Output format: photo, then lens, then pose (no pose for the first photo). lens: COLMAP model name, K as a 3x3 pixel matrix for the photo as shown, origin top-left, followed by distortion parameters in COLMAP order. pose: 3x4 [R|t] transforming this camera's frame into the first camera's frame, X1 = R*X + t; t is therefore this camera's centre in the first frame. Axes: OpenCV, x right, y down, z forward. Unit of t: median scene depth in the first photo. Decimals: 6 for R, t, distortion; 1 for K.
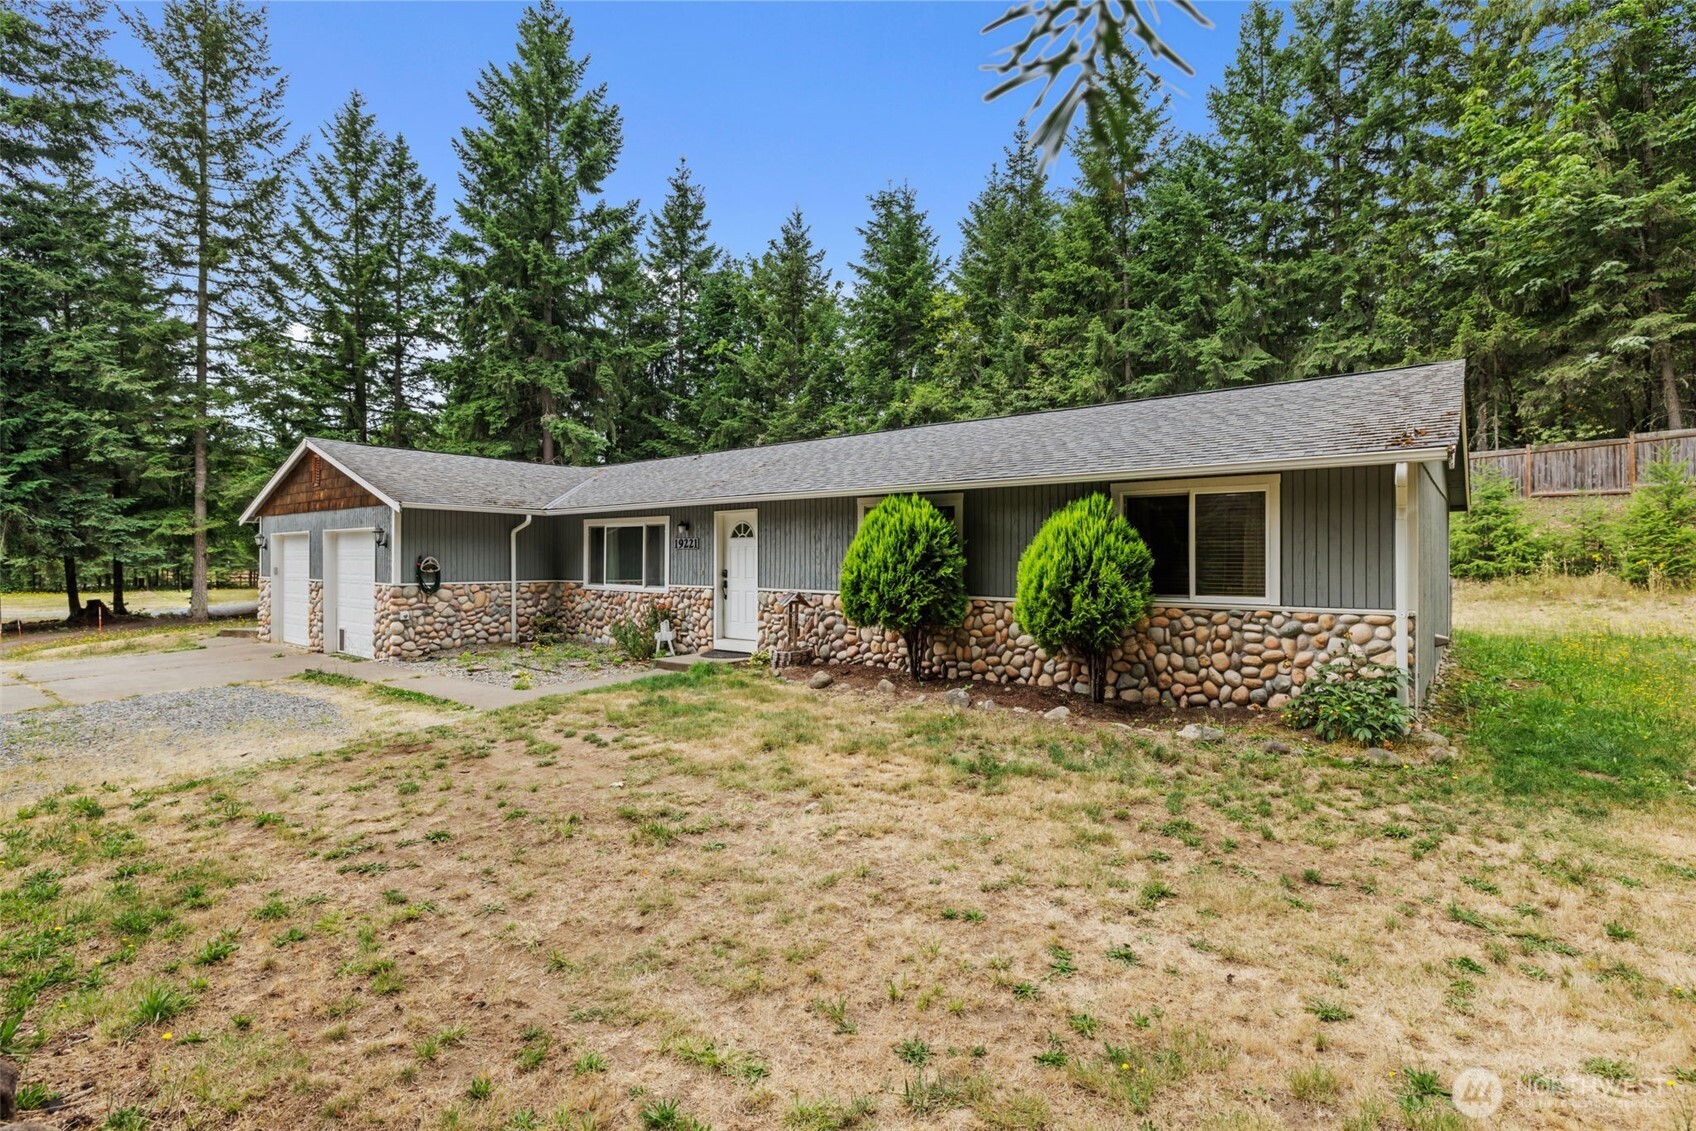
lens RADIAL K [[724.6, 0, 848.5], [0, 724.6, 559.0], [0, 0, 1]] dist [-0.004974, -0.000027]
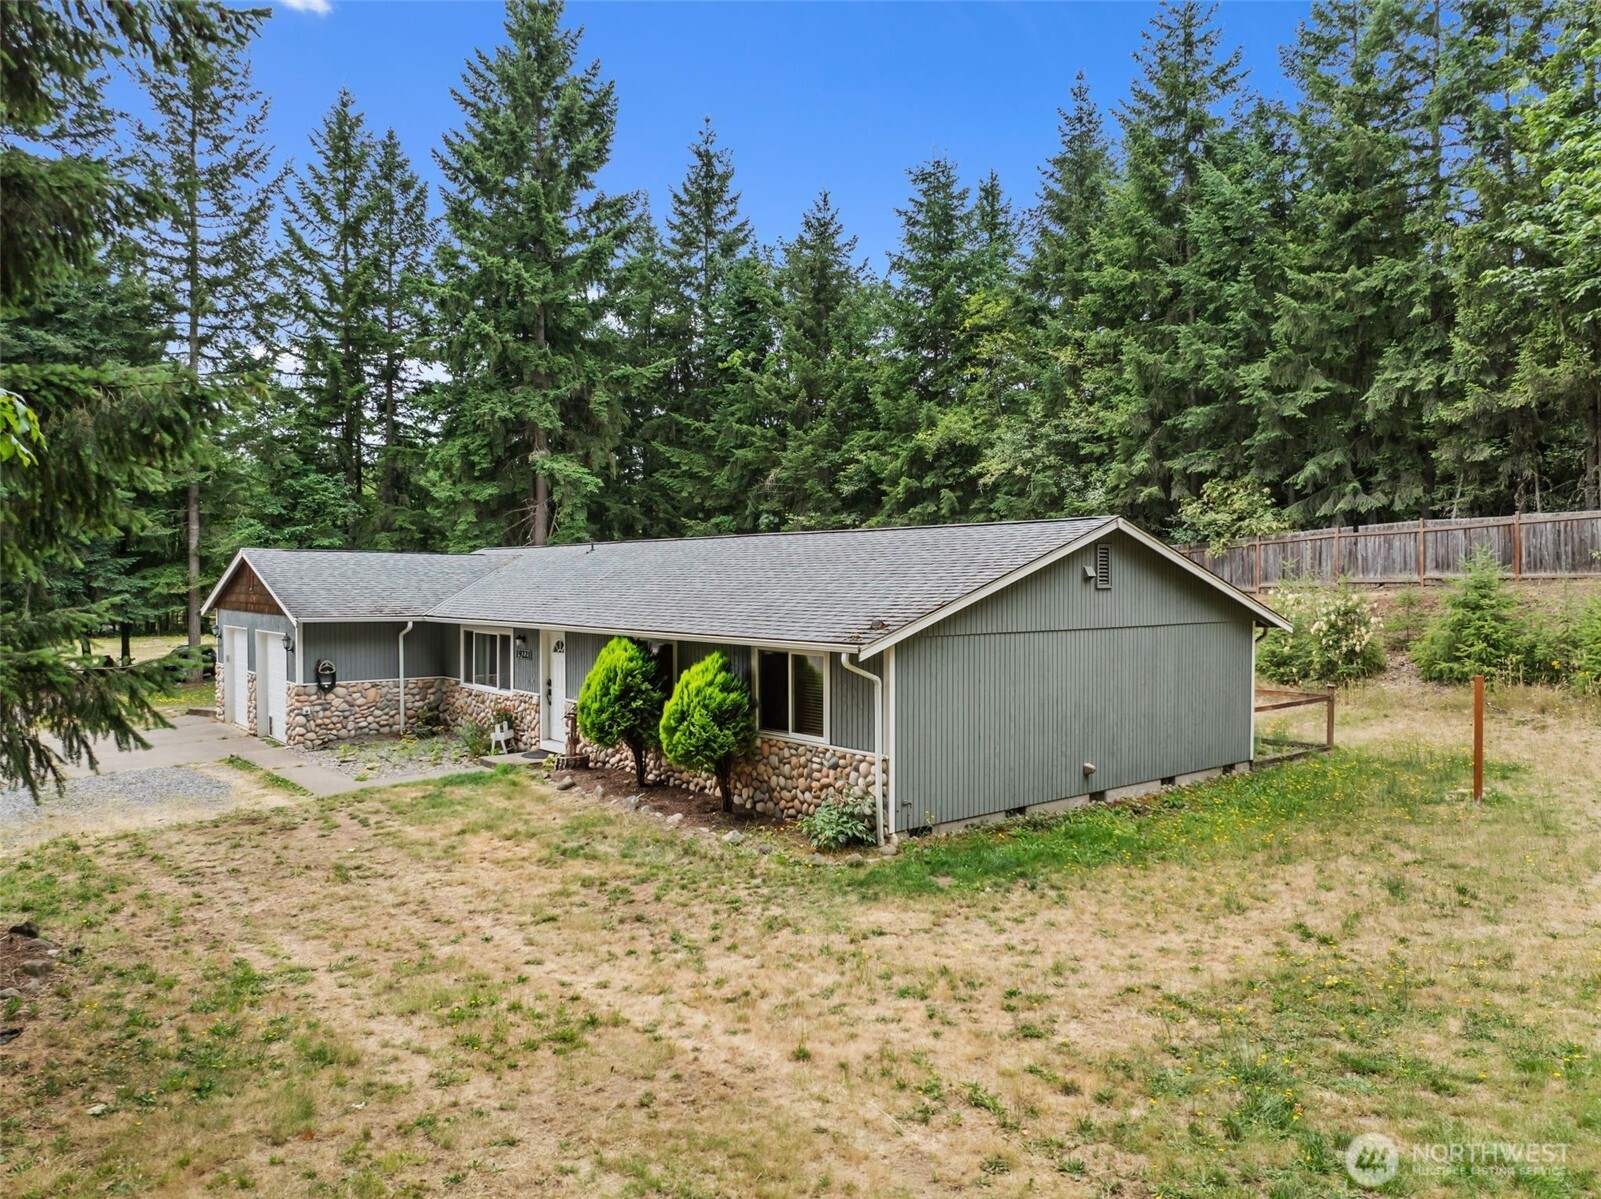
lens RADIAL K [[989.4, 0, 803.3], [0, 989.4, 617.3], [0, 0, 1]] dist [-0.024630, -0.002262]
pose [[0.981508, 0.005849, -0.191333, 0.213496], [-0.000922, 0.999666, 0.025831, -0.050843], [0.191420, -0.025177, 0.981185, -0.181767]]
